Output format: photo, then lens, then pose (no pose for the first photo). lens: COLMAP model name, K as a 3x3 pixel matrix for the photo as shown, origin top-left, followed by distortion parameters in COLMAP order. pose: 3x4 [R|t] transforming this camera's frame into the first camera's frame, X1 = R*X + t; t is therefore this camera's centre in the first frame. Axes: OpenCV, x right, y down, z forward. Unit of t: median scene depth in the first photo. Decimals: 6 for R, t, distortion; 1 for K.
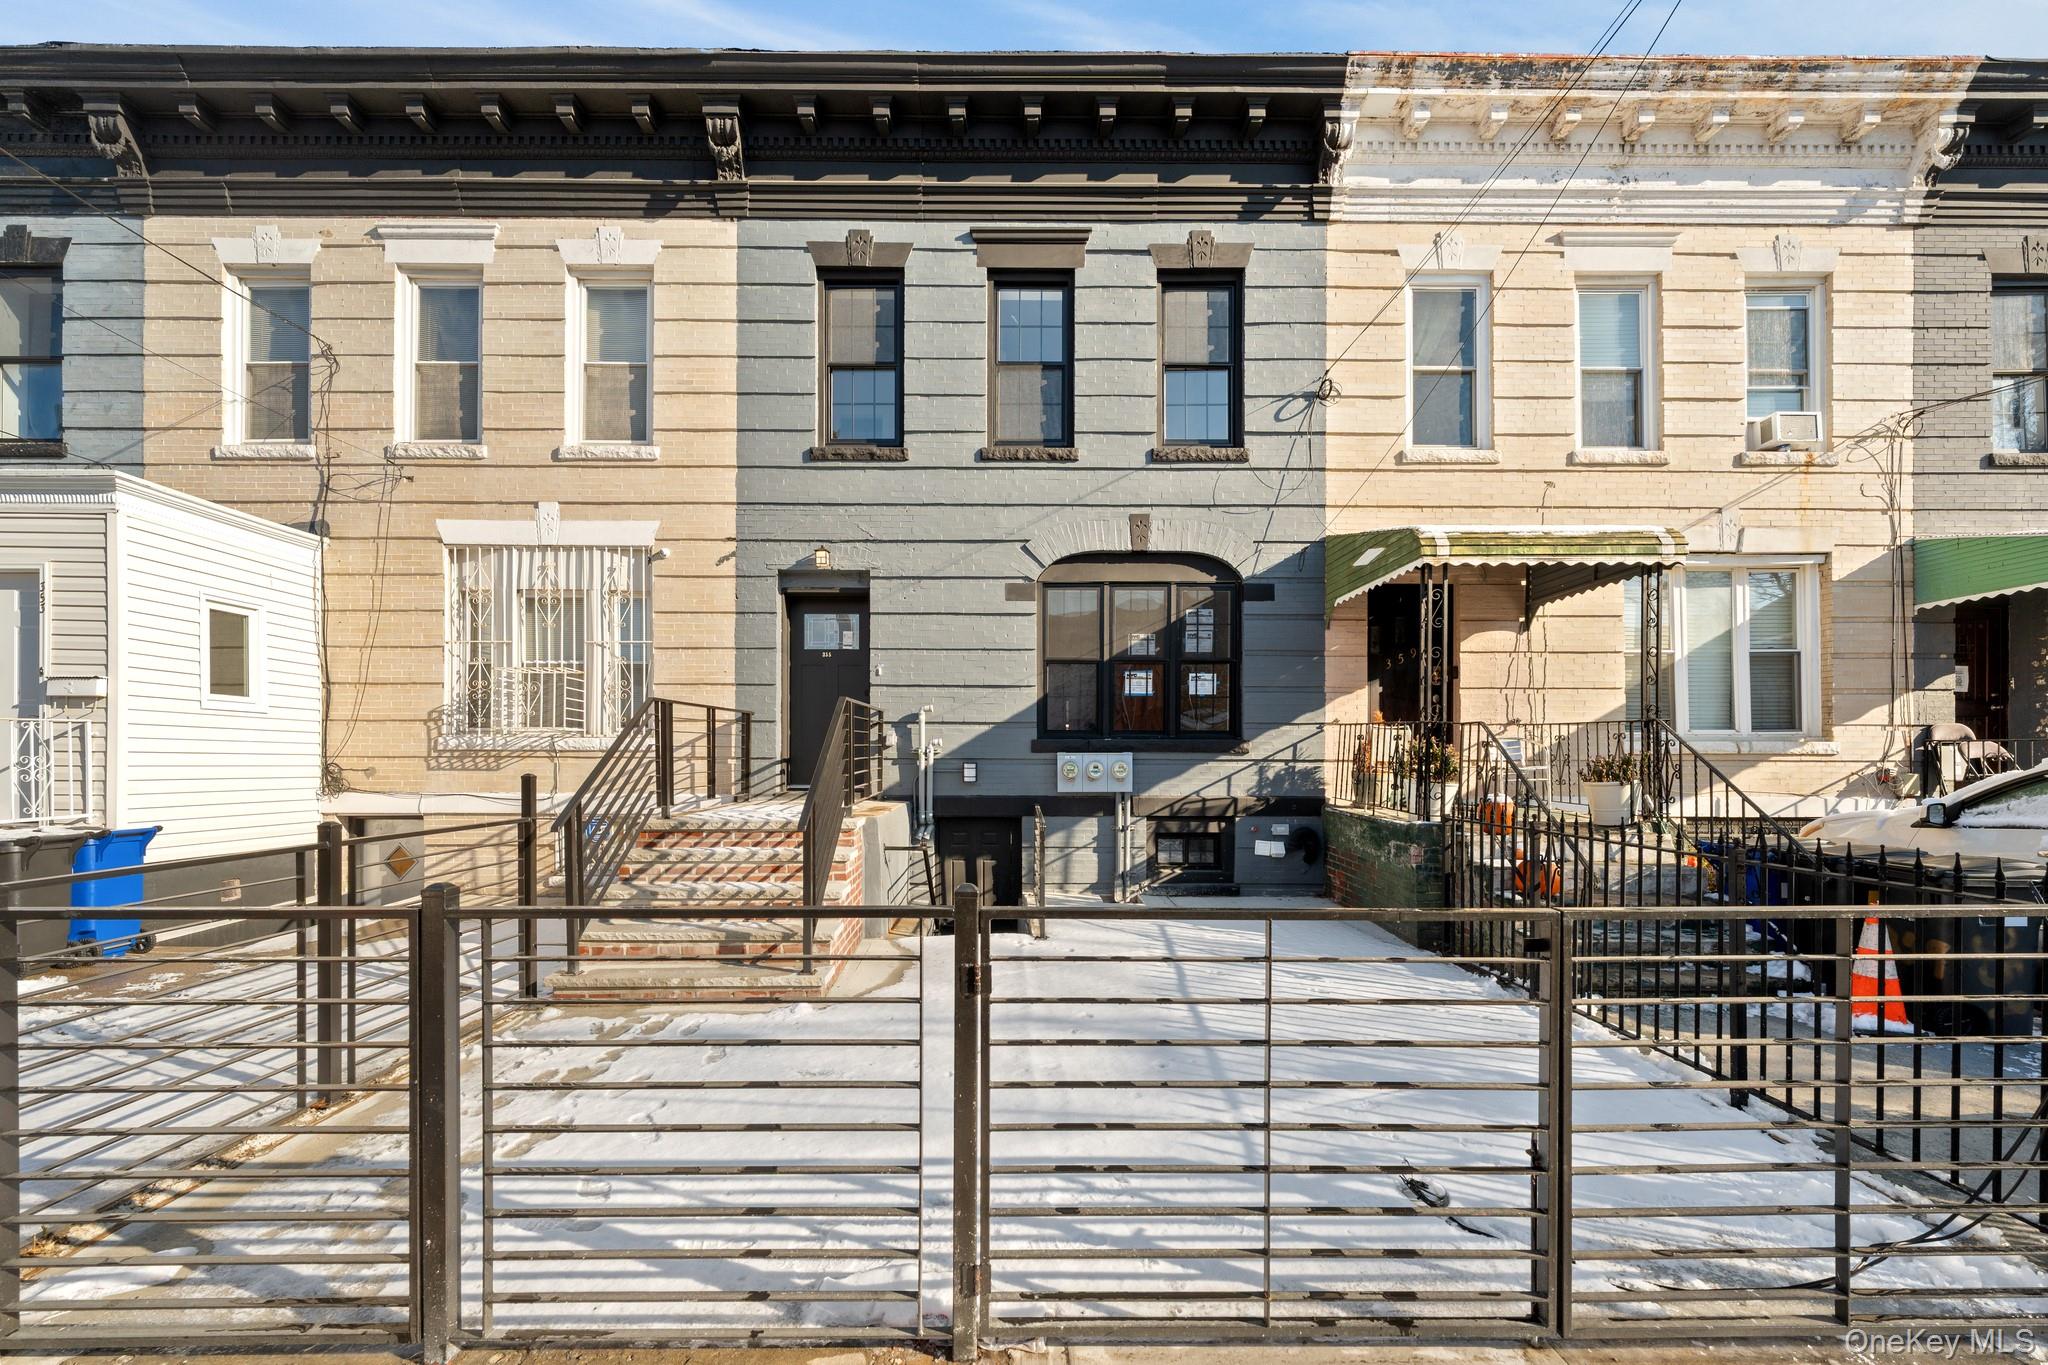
lens RADIAL K [[820.7, 0, 979.7], [0, 820.7, 762.8], [0, 0, 1]] dist [-0.004265, -0.000081]
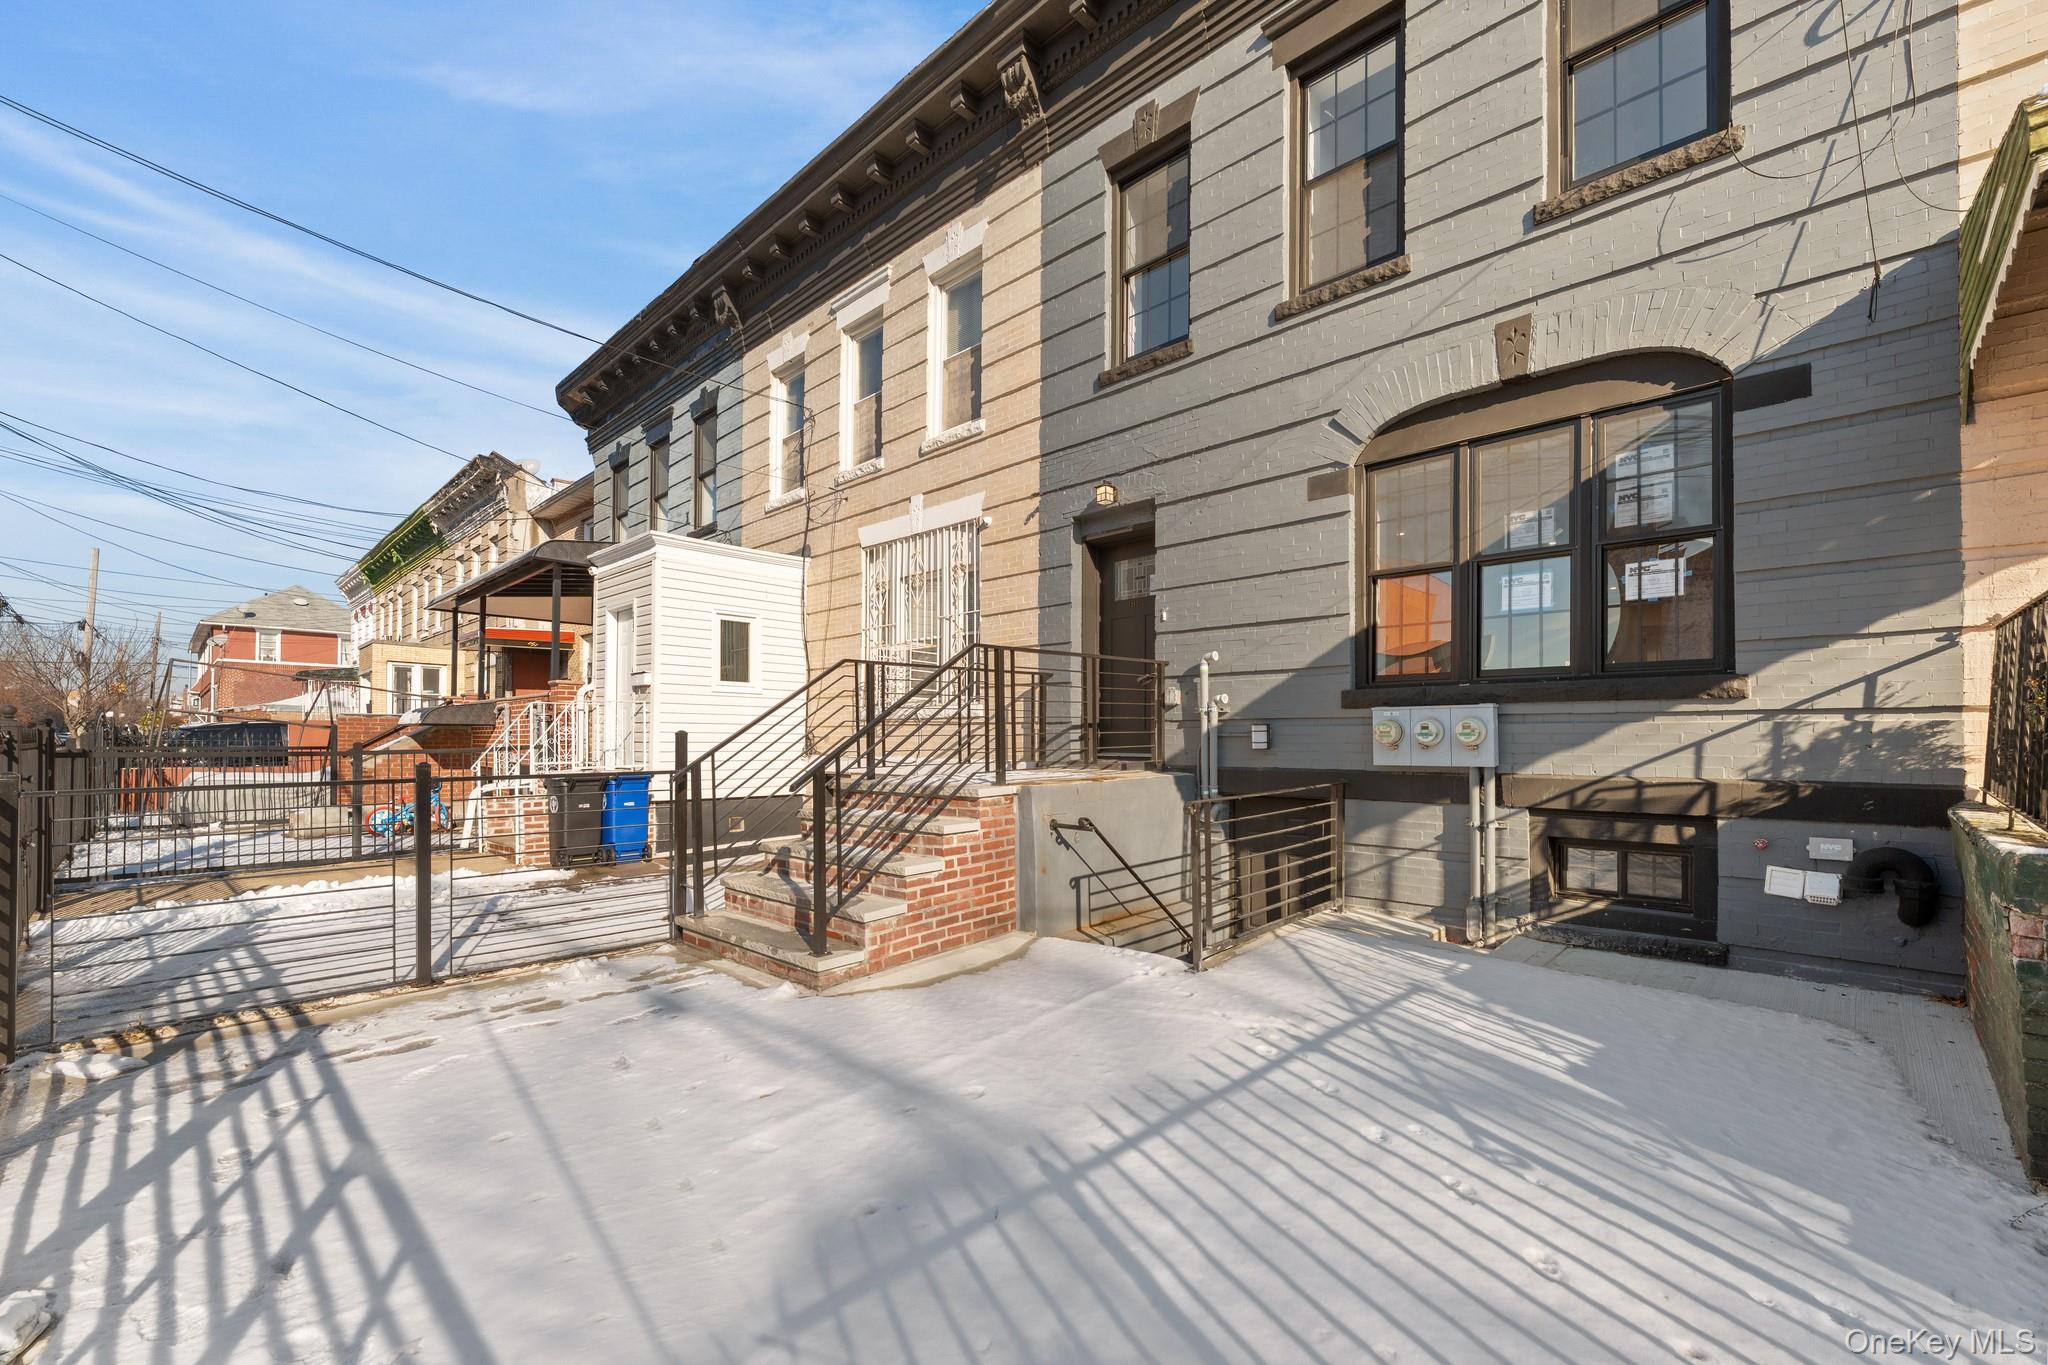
lens RADIAL K [[820.7, 0, 1051.0], [0, 820.7, 729.9], [0, 0, 1]] dist [-0.004265, -0.000081]
pose [[0.731279, -0.010494, -0.681998, 0.359393], [-0.000096, 0.999880, -0.015487, 0.016629], [0.682078, 0.011391, 0.731190, 0.314165]]
